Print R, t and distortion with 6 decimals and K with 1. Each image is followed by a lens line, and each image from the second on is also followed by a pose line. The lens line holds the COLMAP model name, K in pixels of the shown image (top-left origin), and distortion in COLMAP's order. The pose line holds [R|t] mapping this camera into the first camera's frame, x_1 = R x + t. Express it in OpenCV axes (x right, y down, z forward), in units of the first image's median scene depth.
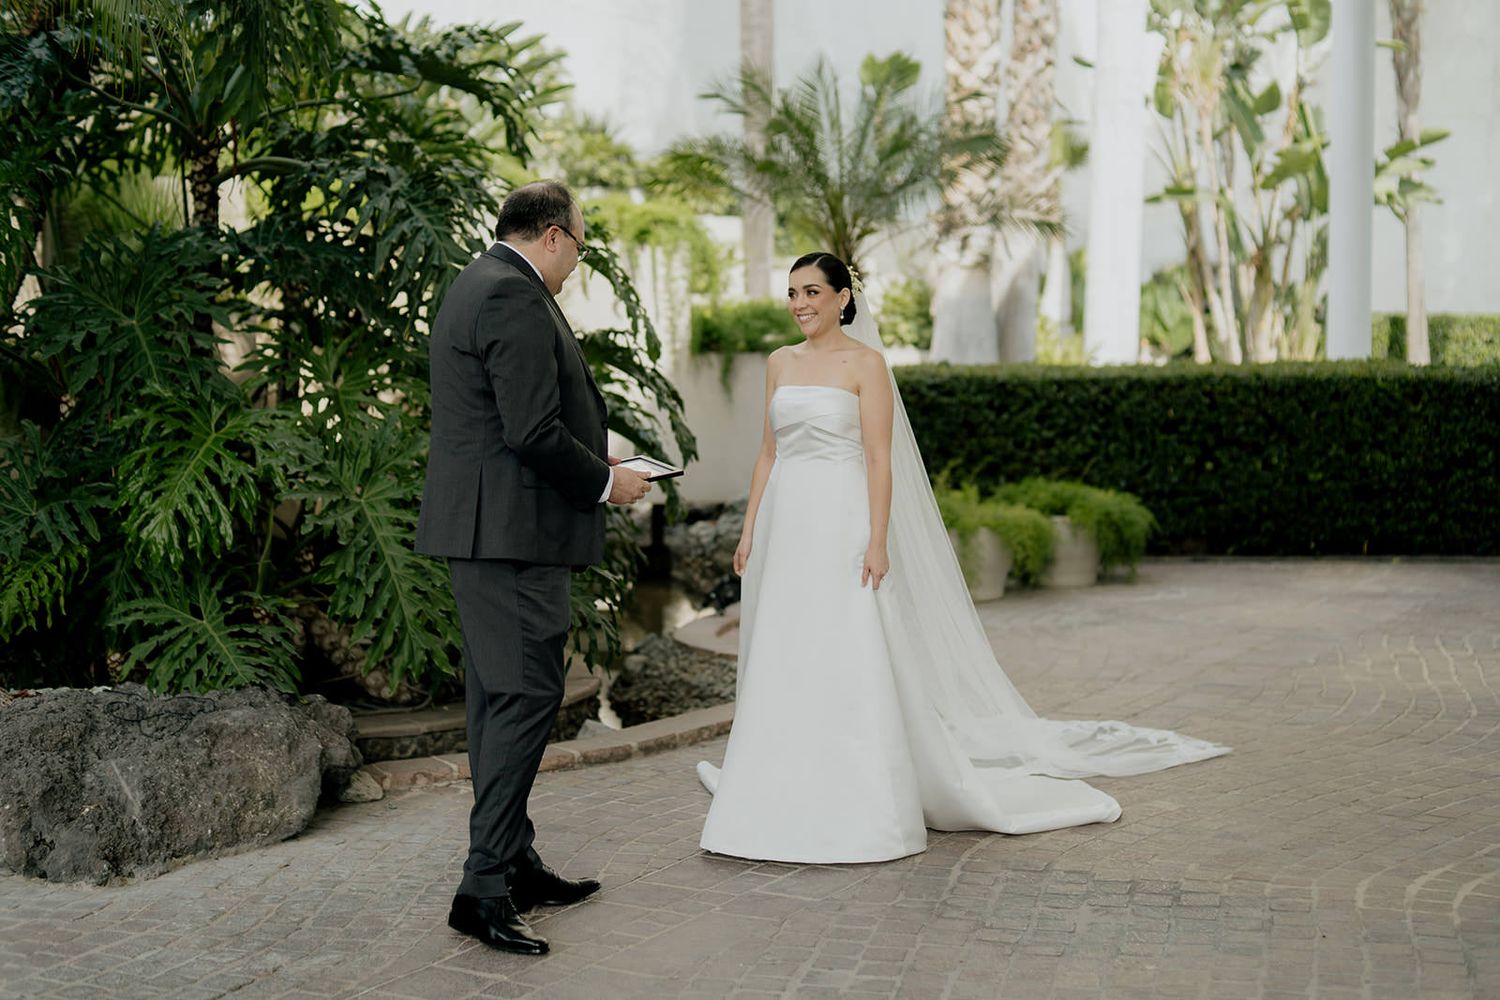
lens RADIAL K [[2152.6, 0, 743.6], [0, 2152.6, 436.6], [0, 0, 1]] dist [-0.063843, 0.015338]
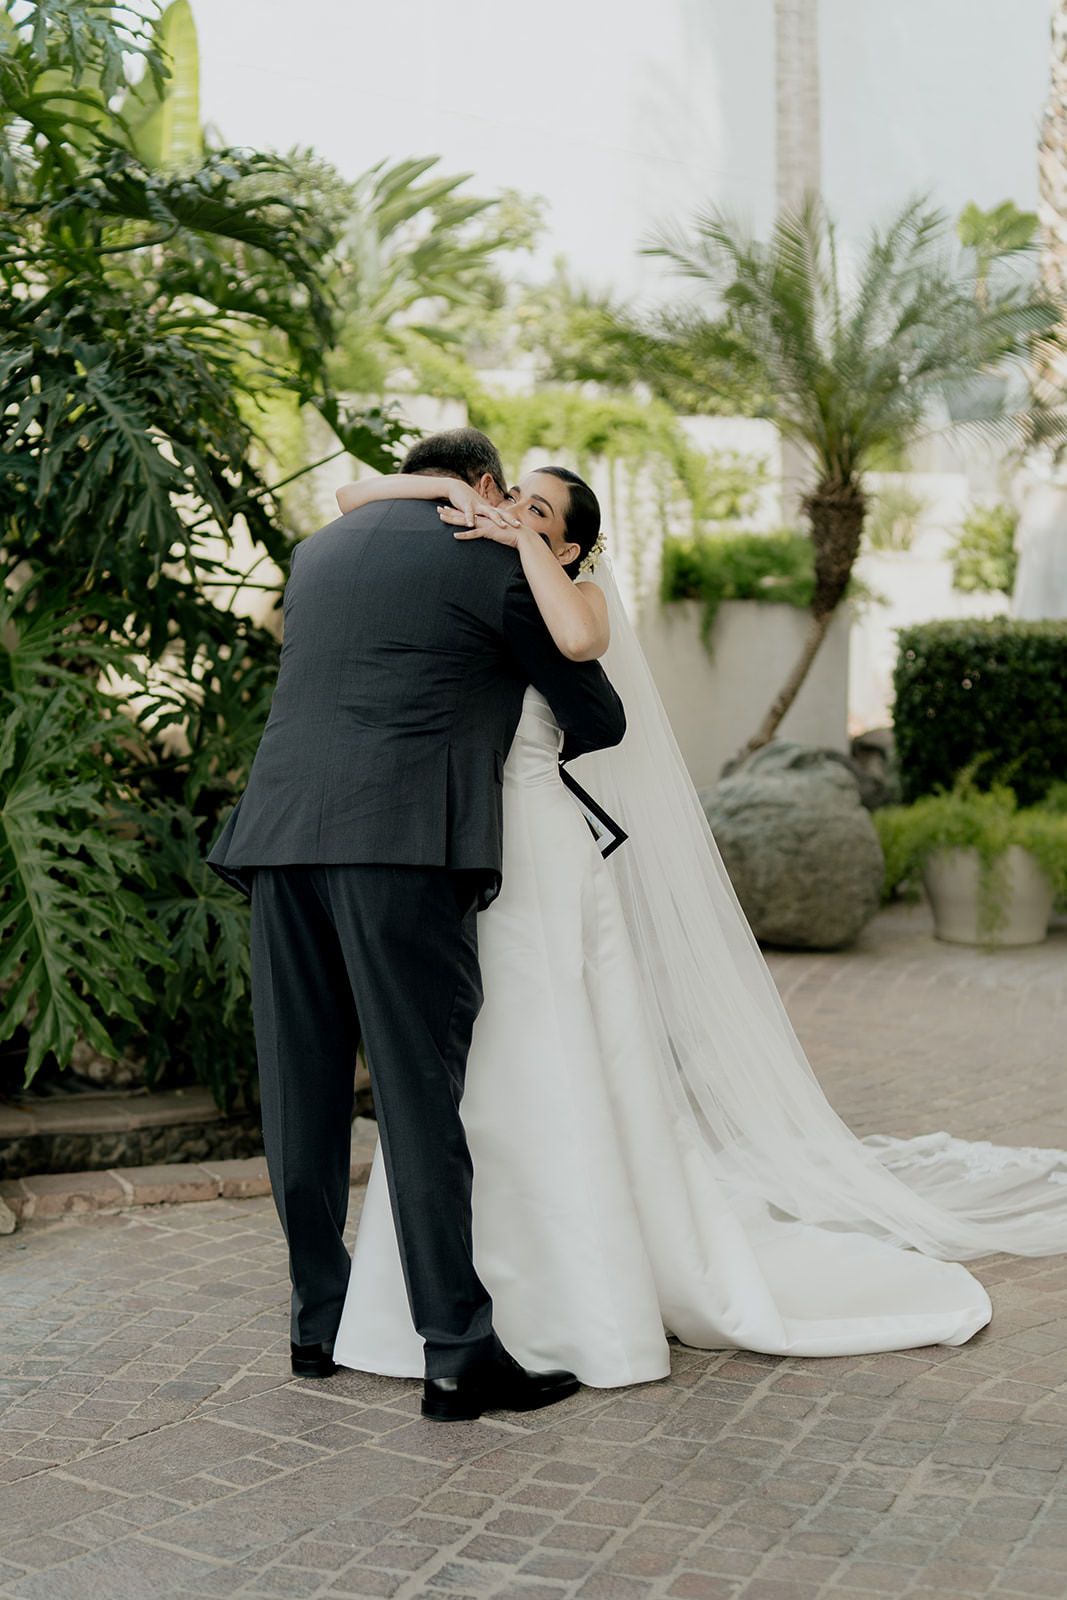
lens RADIAL K [[2675.1, 0, 533.5], [0, 2675.1, 800.0], [0, 0, 1]] dist [-0.012624, 0.065520]
pose [[0.991638, 0.018615, -0.127697, 0.094696], [-0.013597, 0.999105, 0.040058, -0.010962], [0.128329, -0.037987, 0.991004, 0.119589]]
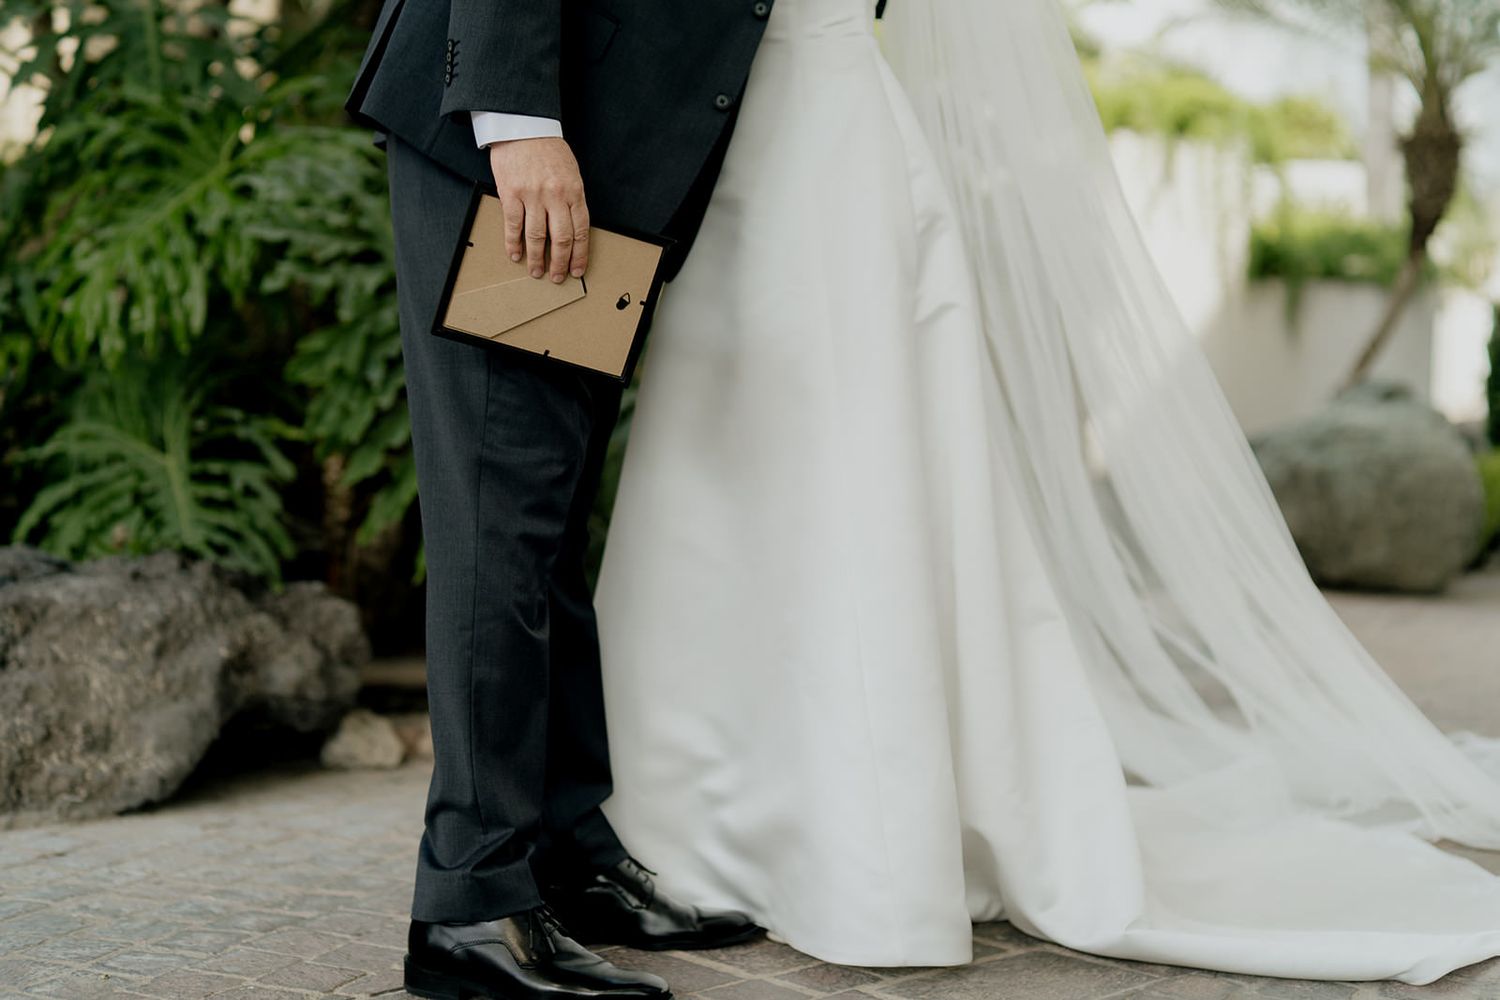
lens RADIAL K [[2159.7, 0, 750.0], [0, 2159.7, 500.0], [0, 0, 1]] dist [0.032645, 0.069717]
pose [[0.952631, 0.035517, -0.302047, 0.078260], [-0.035835, 0.999348, 0.004490, 0.075876], [0.302010, 0.006546, 0.953282, 0.392909]]
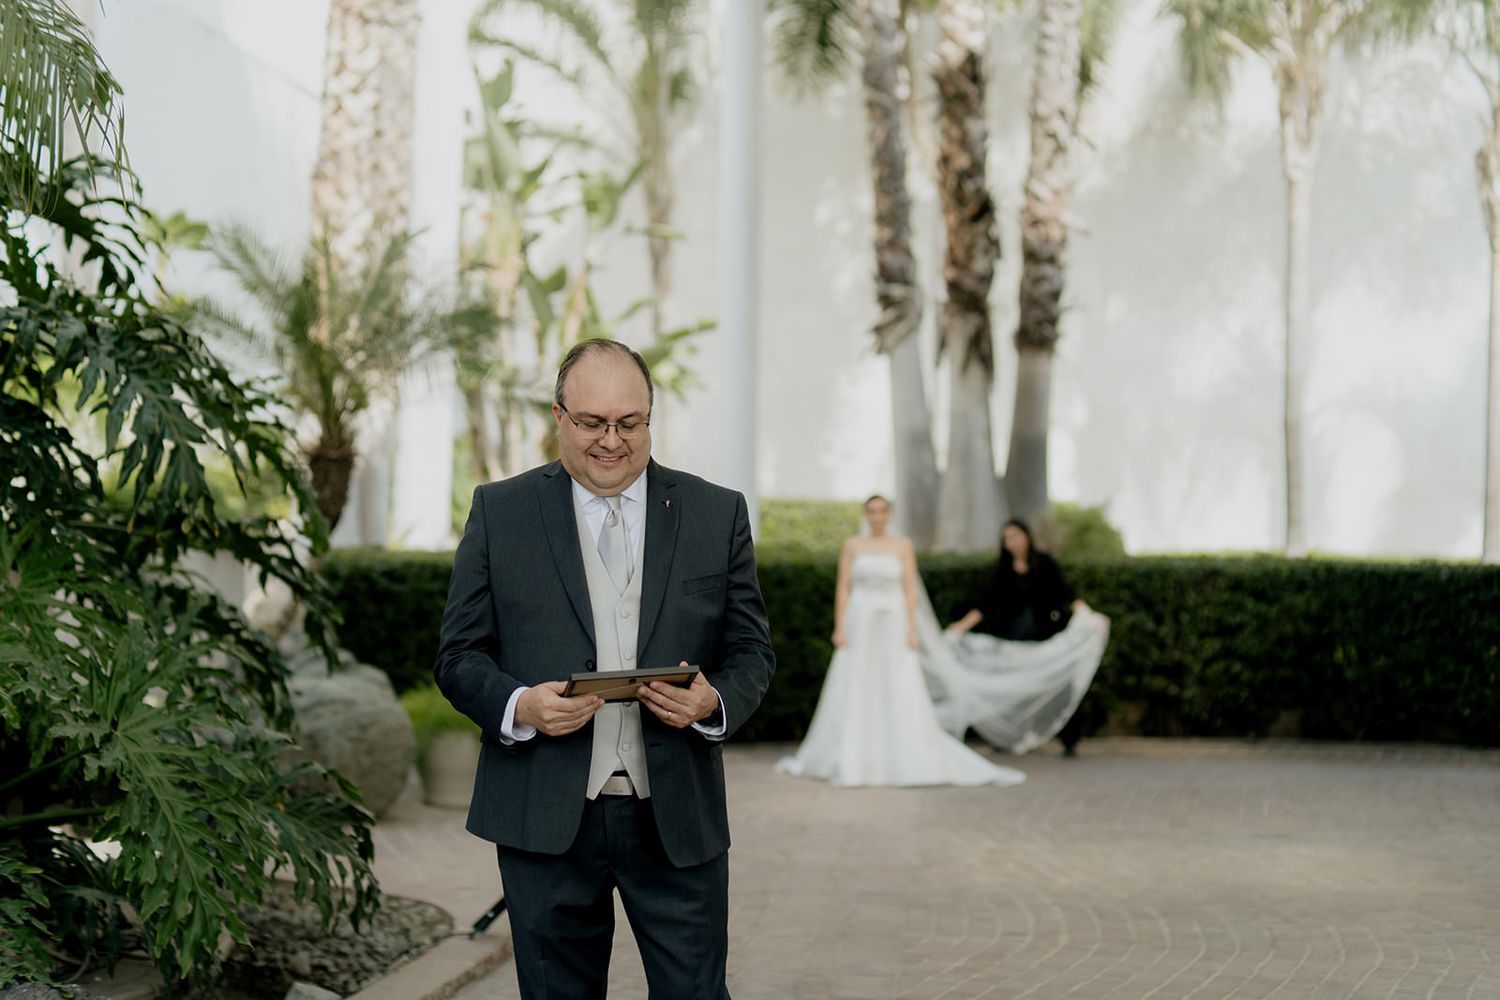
lens RADIAL K [[2152.6, 0, 743.6], [0, 2152.6, 436.6], [0, 0, 1]] dist [-0.063843, 0.015338]
pose [[0.915023, 0.027455, 0.402467, -0.247647], [0.004409, 0.996941, -0.078032, -0.014965], [-0.403378, 0.073175, 0.912103, 0.145504]]
